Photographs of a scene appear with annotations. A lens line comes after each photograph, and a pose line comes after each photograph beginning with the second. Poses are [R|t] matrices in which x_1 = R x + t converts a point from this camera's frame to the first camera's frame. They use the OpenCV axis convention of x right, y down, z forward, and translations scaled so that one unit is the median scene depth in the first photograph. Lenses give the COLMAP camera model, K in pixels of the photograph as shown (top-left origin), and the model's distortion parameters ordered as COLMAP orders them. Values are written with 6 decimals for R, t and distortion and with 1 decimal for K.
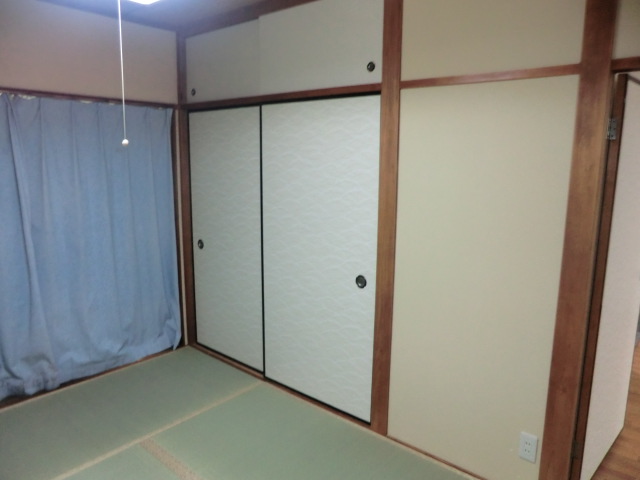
lens RADIAL K [[467.7, 0, 322.7], [0, 467.7, 236.6], [0, 0, 1]] dist [-0.111193, 0.115942]
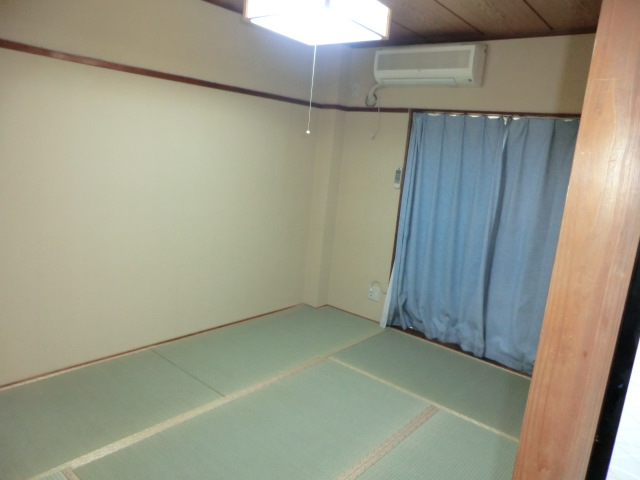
lens RADIAL K [[467.7, 0, 322.7], [0, 467.7, 236.6], [0, 0, 1]] dist [-0.111193, 0.115942]
pose [[0.003175, 0.170404, -0.985369, 0.577667], [-0.266709, 0.949825, 0.163397, -0.060836], [0.963772, 0.262288, 0.048464, 0.478222]]
